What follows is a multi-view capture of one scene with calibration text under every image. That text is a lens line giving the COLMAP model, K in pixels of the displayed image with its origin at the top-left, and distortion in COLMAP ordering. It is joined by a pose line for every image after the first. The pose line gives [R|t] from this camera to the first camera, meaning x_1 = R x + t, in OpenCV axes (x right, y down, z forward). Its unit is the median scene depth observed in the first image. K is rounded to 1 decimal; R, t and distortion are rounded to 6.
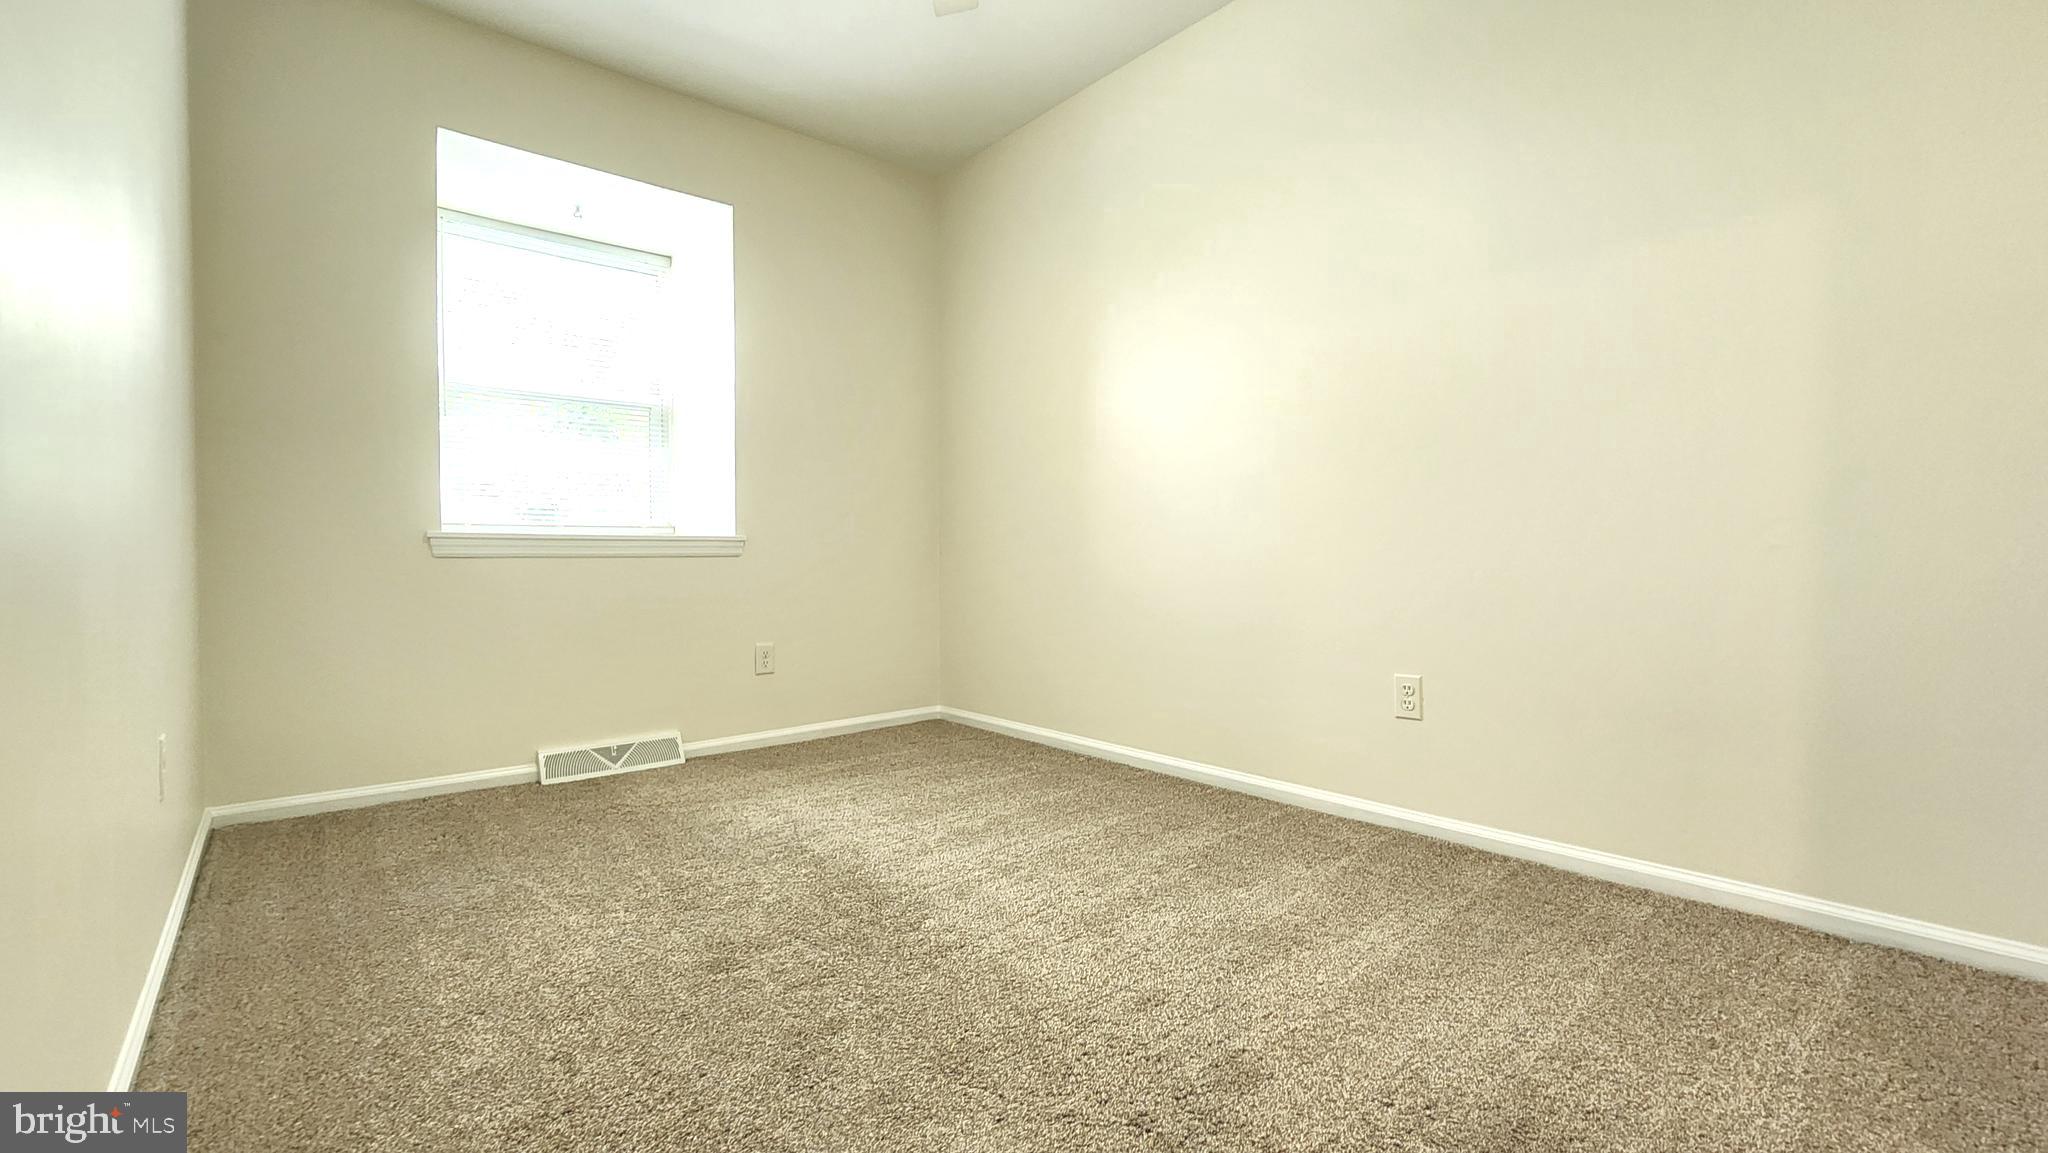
lens RADIAL K [[865.3, 0, 1023.7], [0, 865.3, 582.2], [0, 0, 1]] dist [0.002588, -0.000392]
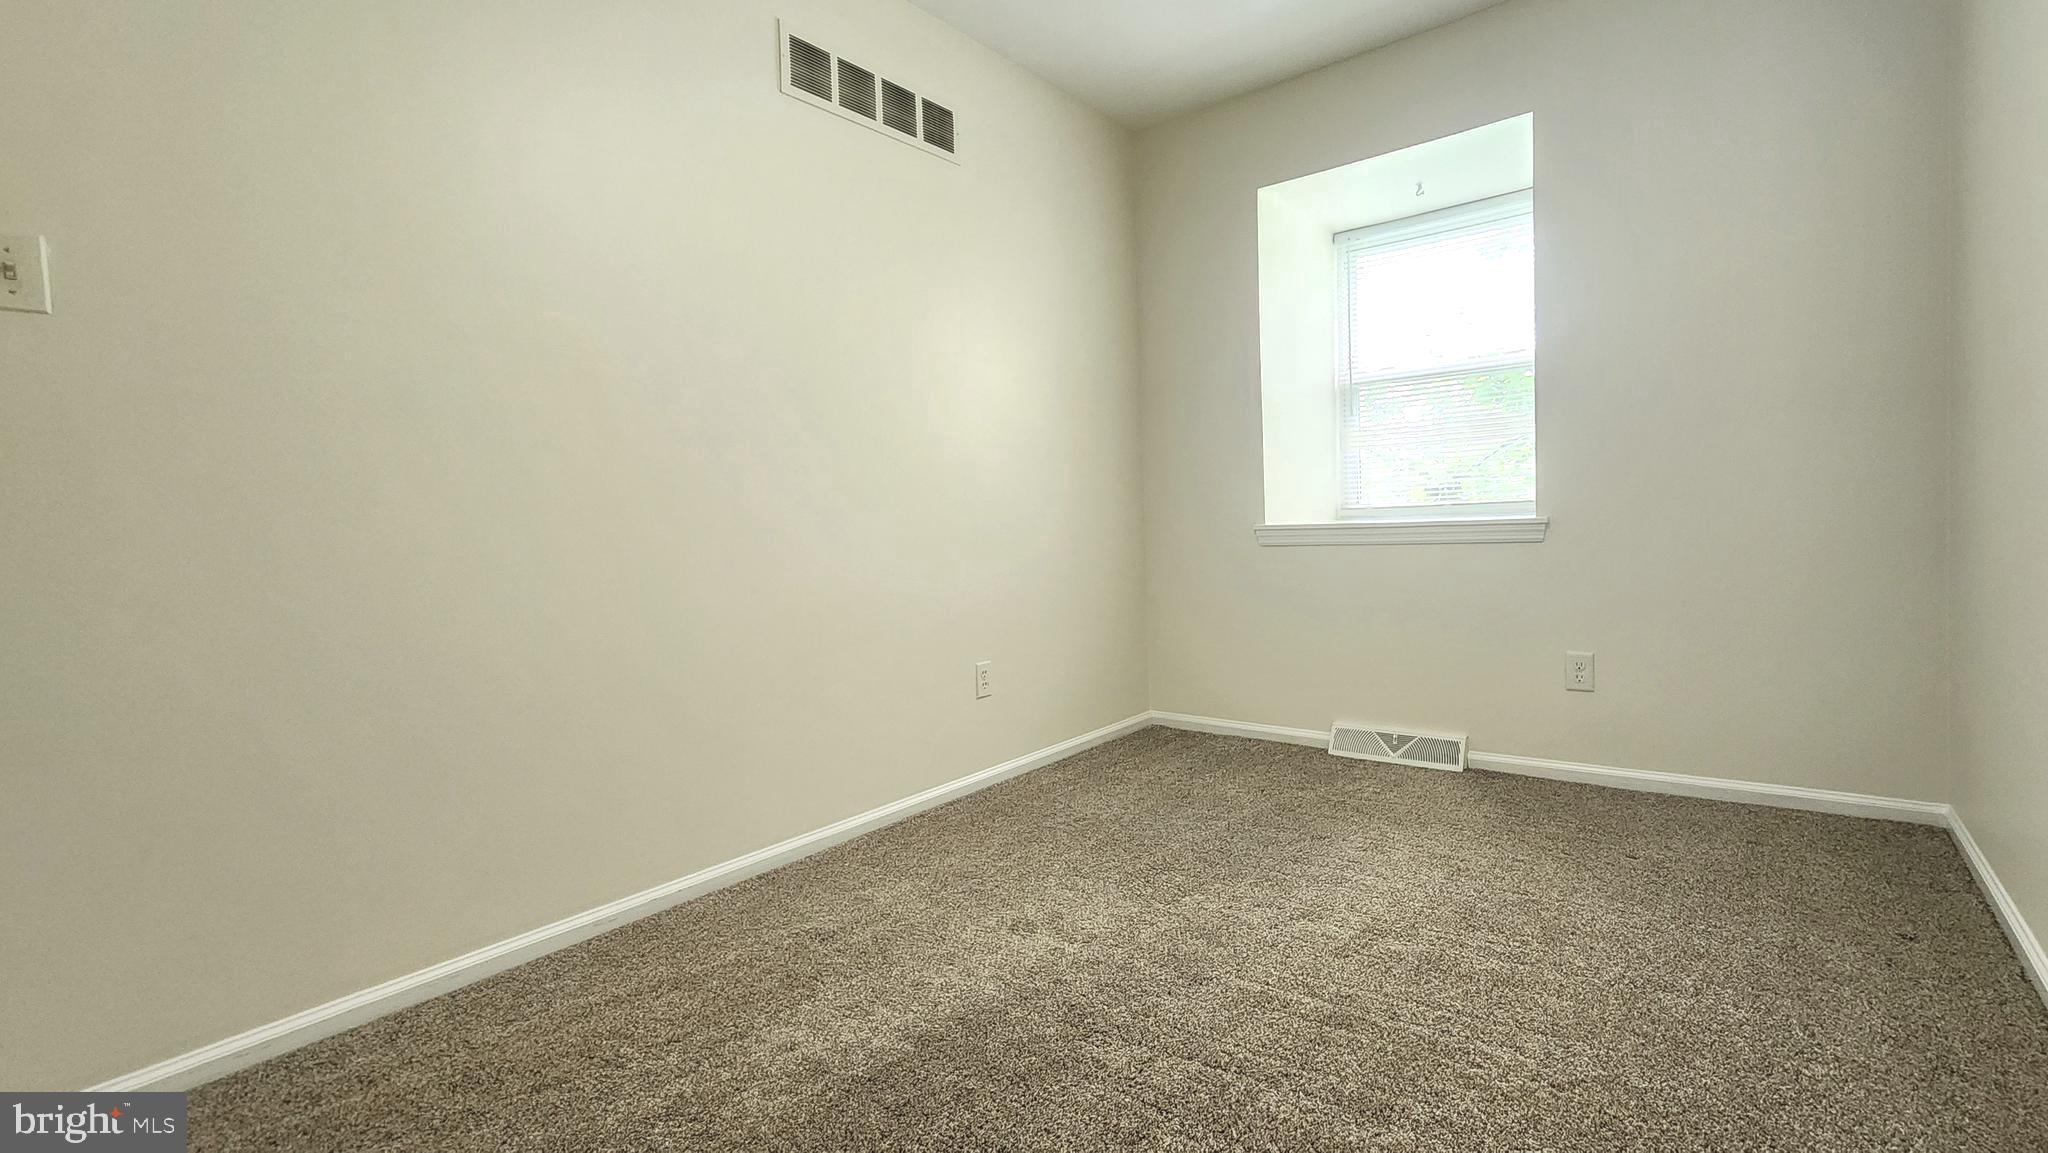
lens RADIAL K [[852.1, 0, 1030.0], [0, 852.1, 565.6], [0, 0, 1]] dist [-0.000116, 0.000020]
pose [[0.204219, 0.039482, -0.978129, 0.390599], [0.009492, 0.999059, 0.042309, -0.049692], [0.978879, -0.017925, 0.203652, 0.395468]]
